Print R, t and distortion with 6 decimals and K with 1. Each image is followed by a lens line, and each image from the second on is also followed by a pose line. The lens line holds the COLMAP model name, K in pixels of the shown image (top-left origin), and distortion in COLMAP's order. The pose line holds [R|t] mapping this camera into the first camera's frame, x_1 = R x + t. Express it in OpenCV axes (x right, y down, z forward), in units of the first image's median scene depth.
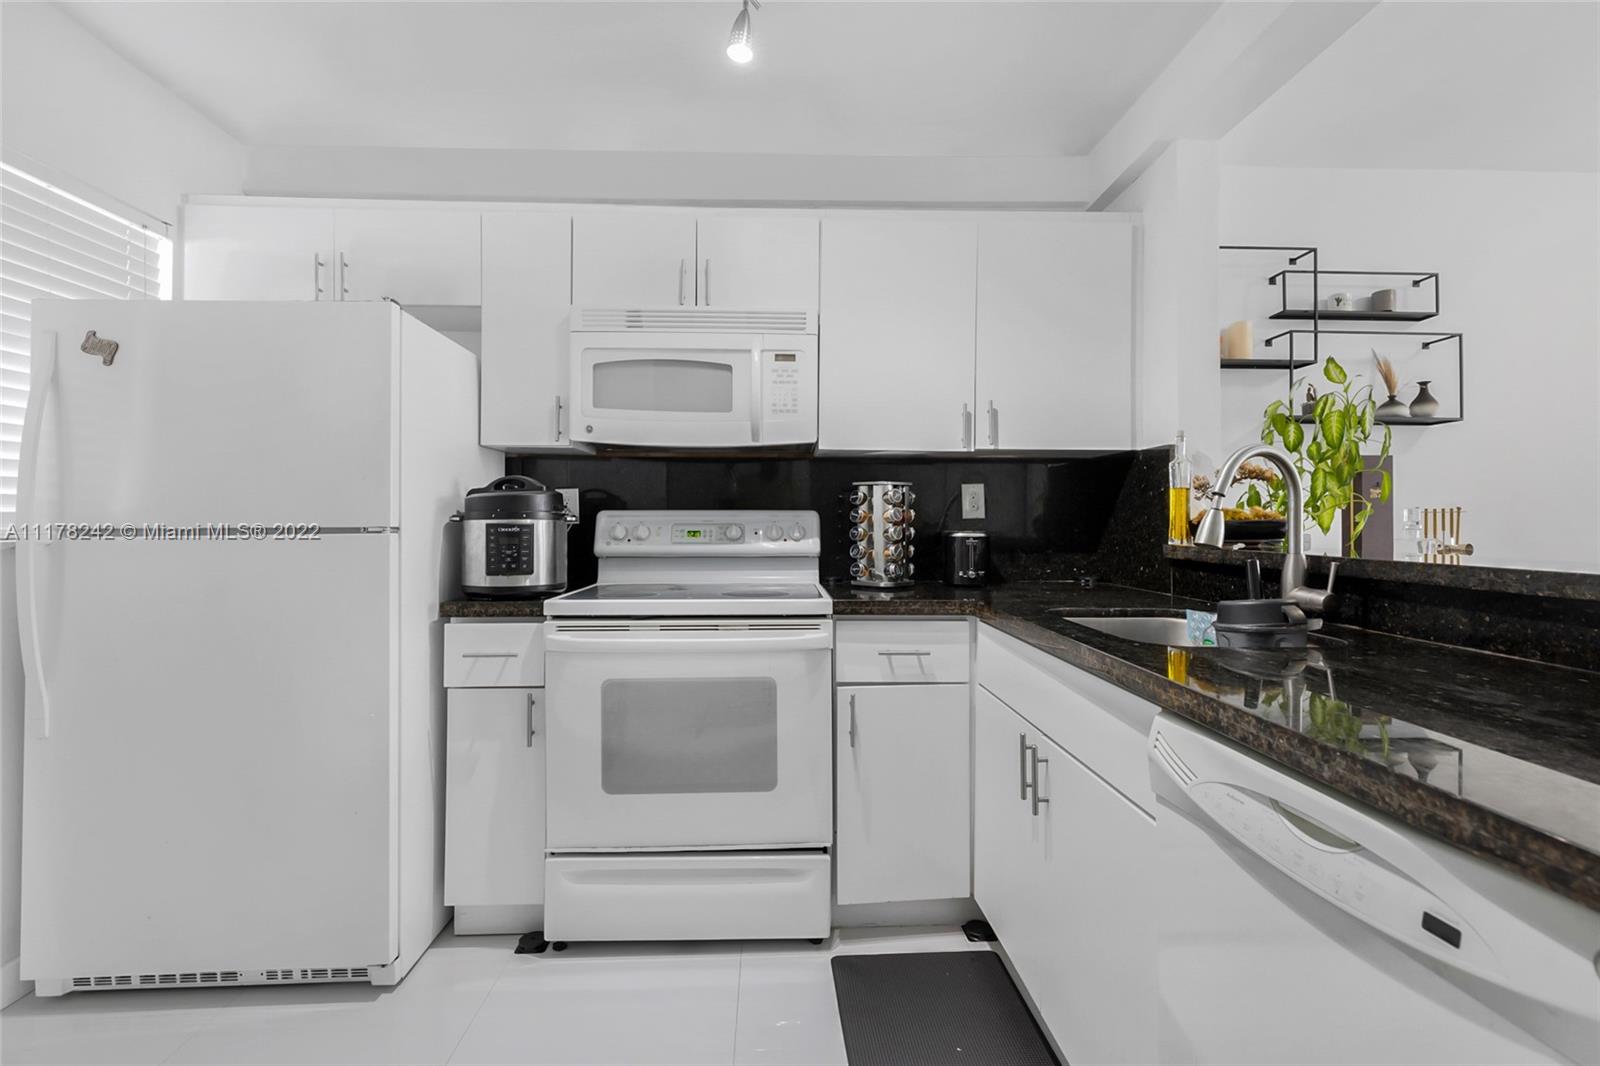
lens RADIAL K [[736.1, 0, 795.1], [0, 736.1, 504.7], [0, 0, 1]] dist [0.000071, -0.000290]
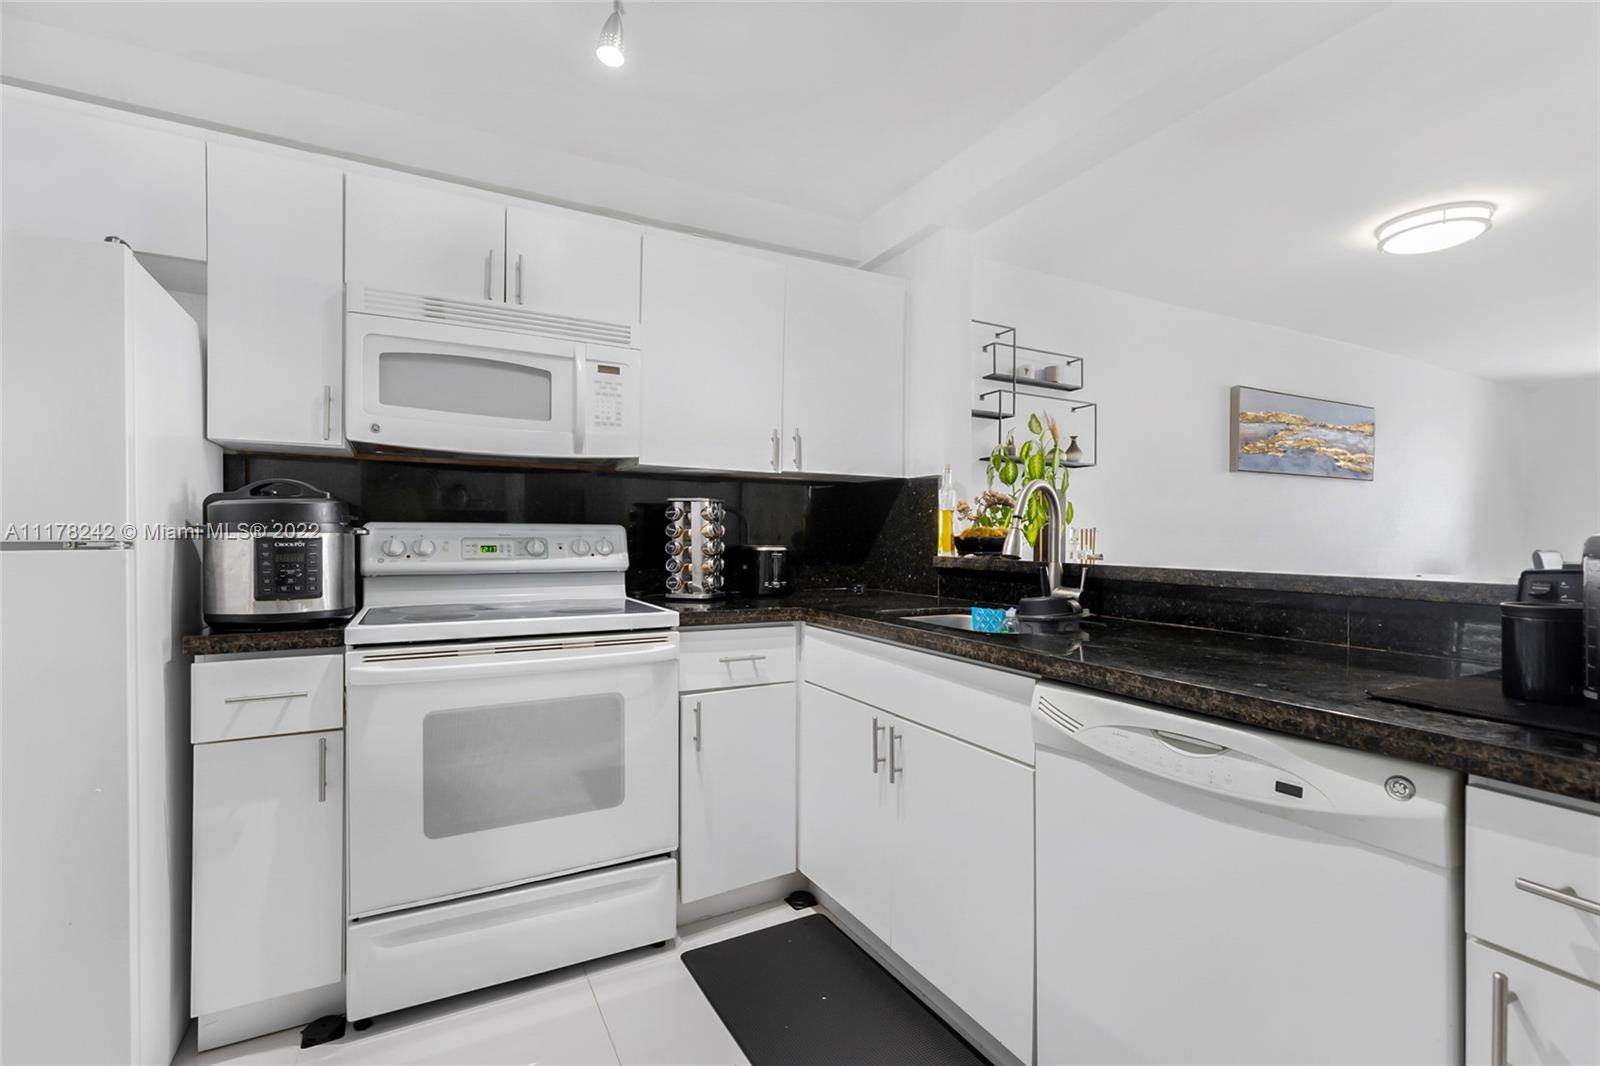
lens RADIAL K [[727.3, 0, 794.7], [0, 727.3, 530.9], [0, 0, 1]] dist [0.002285, -0.000391]
pose [[0.895512, 0.007495, 0.444975, -0.237329], [-0.014719, 0.999810, 0.012782, -0.000302], [-0.444794, -0.017996, 0.895452, 0.014398]]
